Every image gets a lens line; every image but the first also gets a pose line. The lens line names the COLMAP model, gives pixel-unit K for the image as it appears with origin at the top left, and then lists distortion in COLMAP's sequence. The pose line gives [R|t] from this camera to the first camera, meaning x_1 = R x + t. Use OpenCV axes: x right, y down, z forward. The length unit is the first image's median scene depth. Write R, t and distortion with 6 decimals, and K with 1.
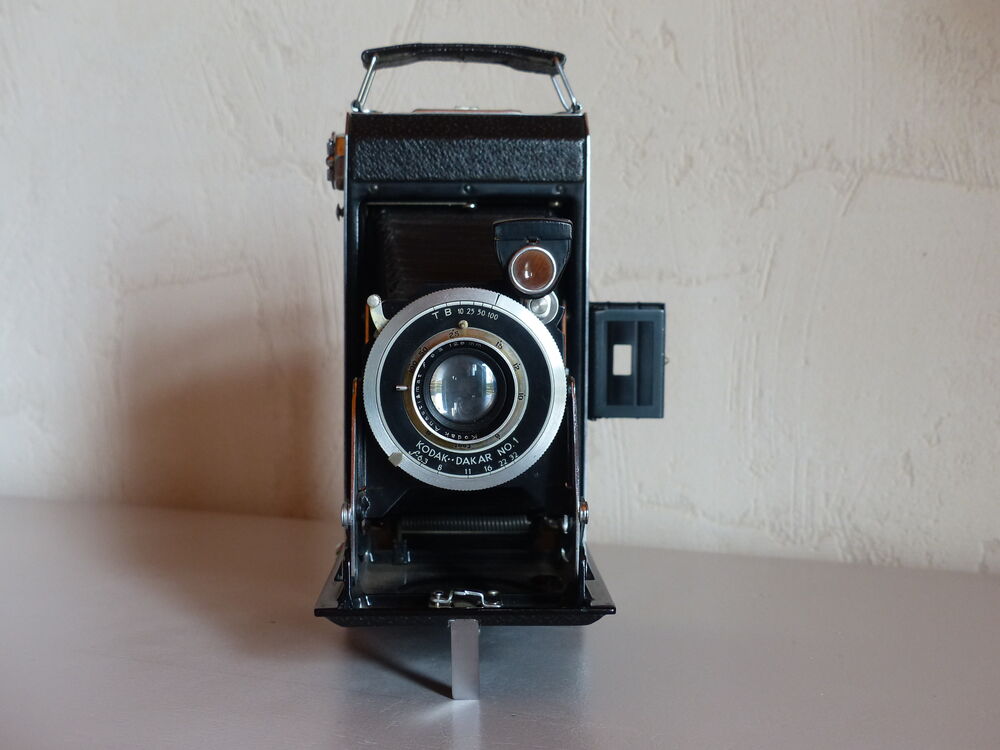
lens RADIAL K [[1364.8, 0, 494.0], [0, 1364.8, 381.6], [0, 0, 1]] dist [-0.064210, 0.000000]
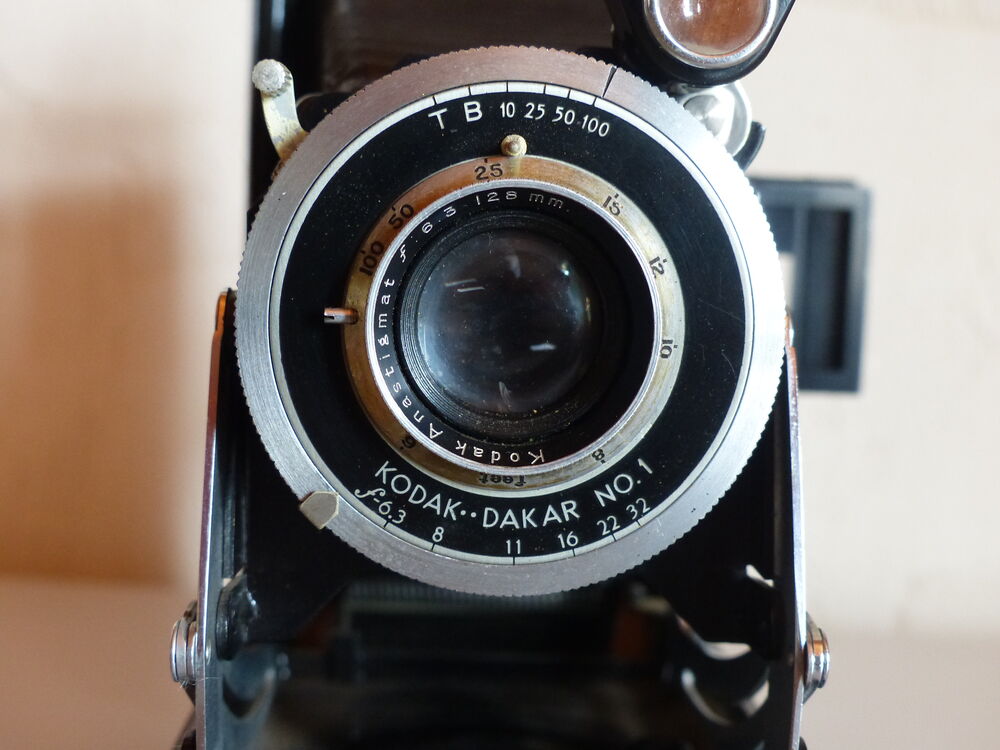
lens RADIAL K [[1364.8, 0, 503.6], [0, 1364.8, 374.5], [0, 0, 1]] dist [-0.064210, 0.000000]
pose [[0.998996, 0.027657, 0.035248, -0.036476], [-0.028950, 0.998906, 0.036731, 0.005639], [-0.034193, -0.037714, 0.998703, 0.638241]]
